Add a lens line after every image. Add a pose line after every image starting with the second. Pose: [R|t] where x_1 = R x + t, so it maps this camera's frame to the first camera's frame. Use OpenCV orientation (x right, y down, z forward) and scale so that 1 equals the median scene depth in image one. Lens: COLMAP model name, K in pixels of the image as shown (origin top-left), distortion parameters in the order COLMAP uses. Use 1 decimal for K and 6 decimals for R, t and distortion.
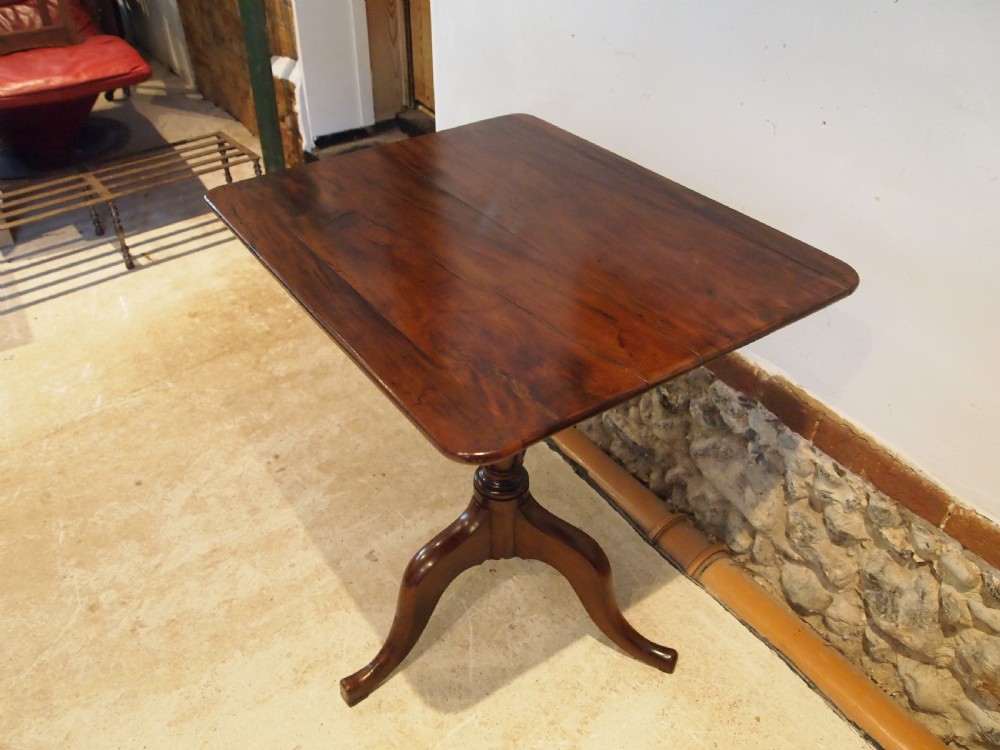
lens RADIAL K [[789.0, 0, 510.2], [0, 789.0, 377.1], [0, 0, 1]] dist [-0.050541, 0.004321]
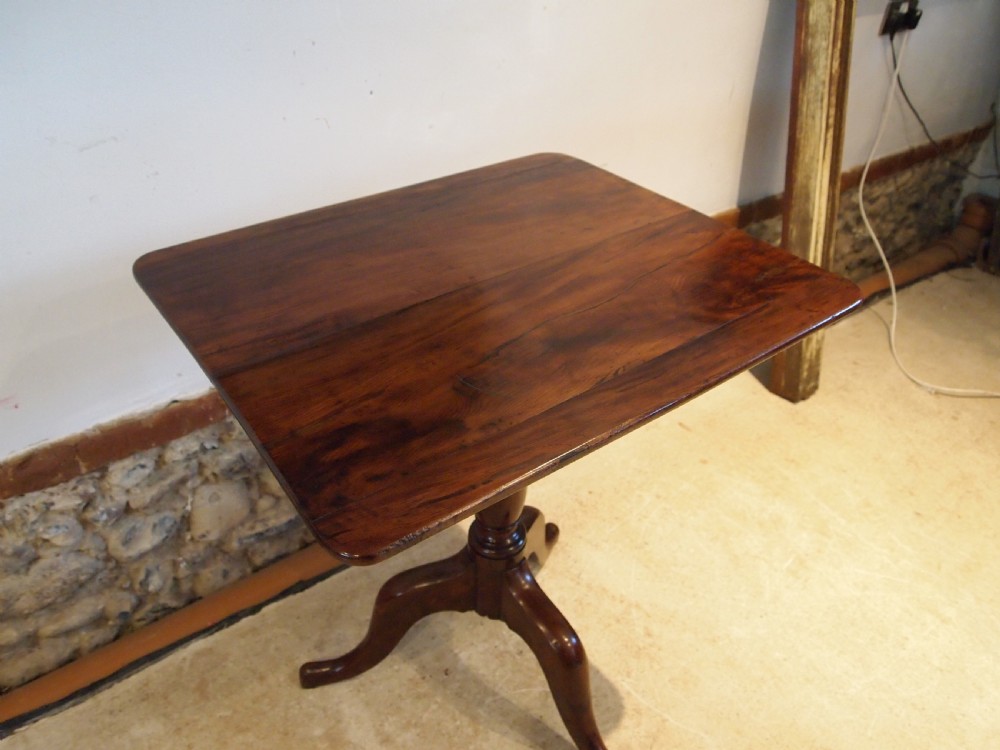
lens RADIAL K [[789.0, 0, 499.4], [0, 789.0, 375.0], [0, 0, 1]] dist [-0.050541, 0.004321]
pose [[-0.031963, -0.591836, 0.805424, -0.588652], [0.581921, 0.644151, 0.496424, -0.410654], [-0.812617, 0.484561, 0.323813, 0.546947]]
